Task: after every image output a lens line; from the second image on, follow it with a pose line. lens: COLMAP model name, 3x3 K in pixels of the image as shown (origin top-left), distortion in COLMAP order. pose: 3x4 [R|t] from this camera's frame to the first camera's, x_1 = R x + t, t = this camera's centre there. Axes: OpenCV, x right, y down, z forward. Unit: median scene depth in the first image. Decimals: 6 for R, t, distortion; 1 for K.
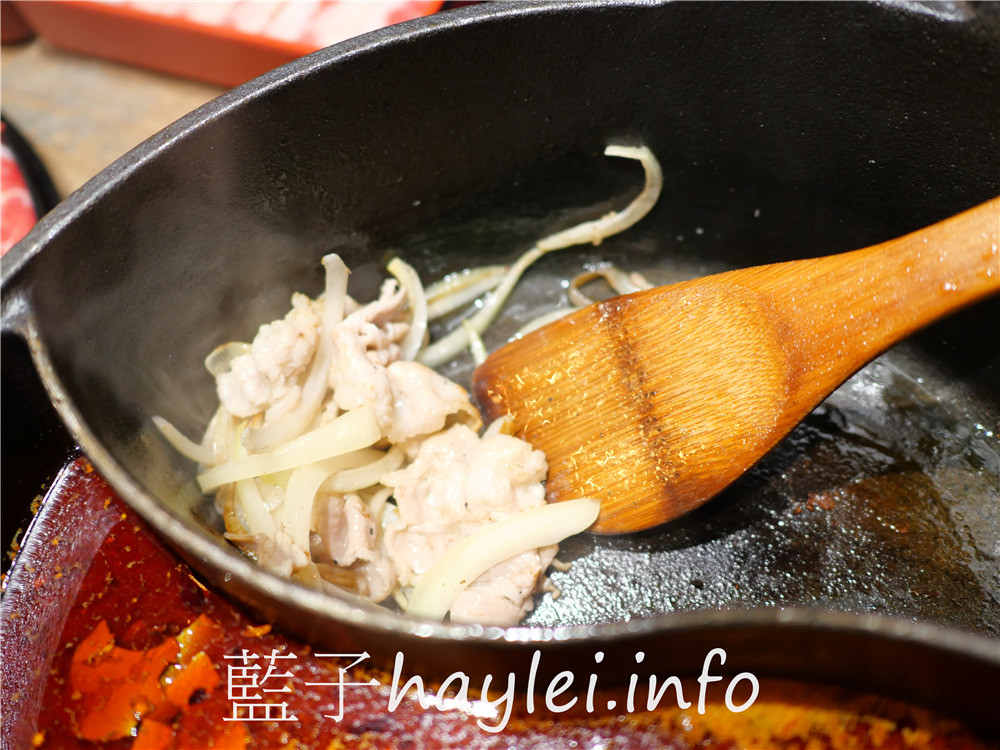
lens RADIAL K [[881.9, 0, 500.0], [0, 881.9, 375.0], [0, 0, 1]] dist [-0.016208, 0.013152]
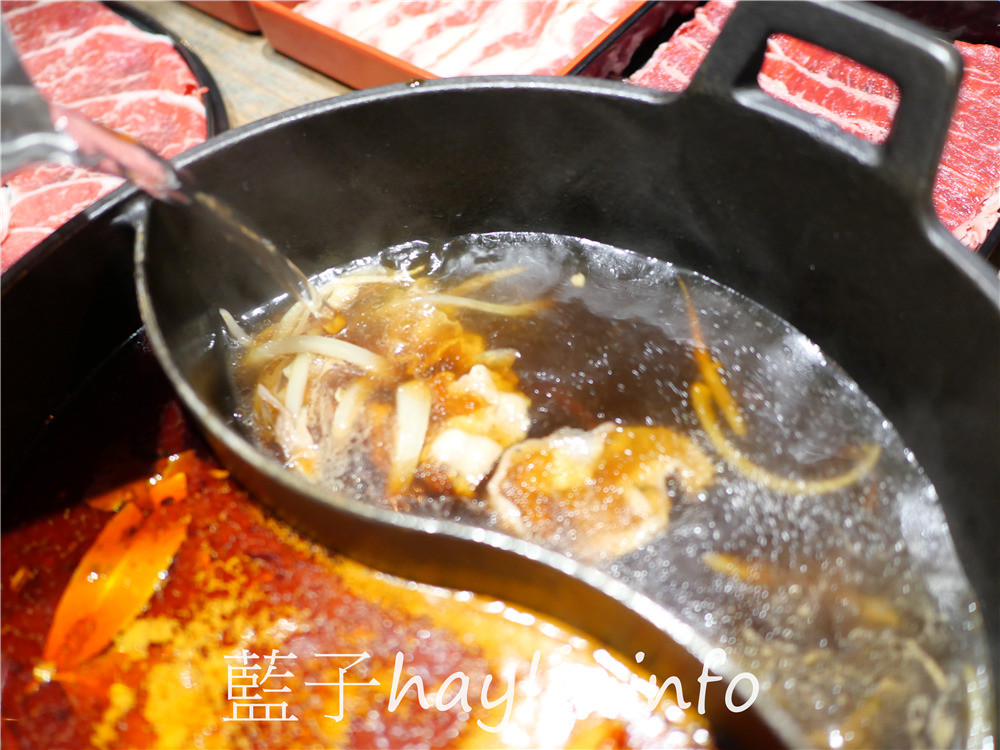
lens RADIAL K [[881.9, 0, 500.0], [0, 881.9, 375.0], [0, 0, 1]] dist [-0.016208, 0.013152]
pose [[0.935101, 0.274258, -0.224429, 0.387979], [-0.284447, 0.958593, -0.013744, 0.034621], [0.211367, 0.076691, 0.974394, -0.258956]]
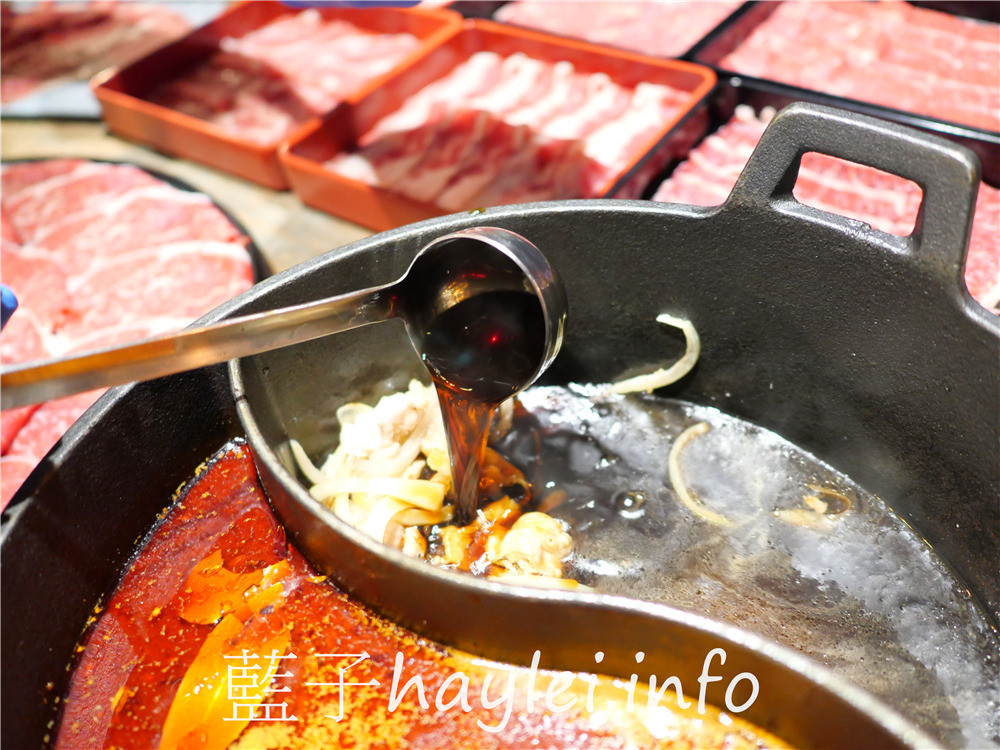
lens RADIAL K [[881.9, 0, 500.0], [0, 881.9, 375.0], [0, 0, 1]] dist [-0.016208, 0.013152]
pose [[0.961213, 0.178944, -0.209876, 0.231445], [-0.223415, 0.951376, -0.212059, 0.203539], [0.161724, 0.250723, 0.954454, -0.358136]]
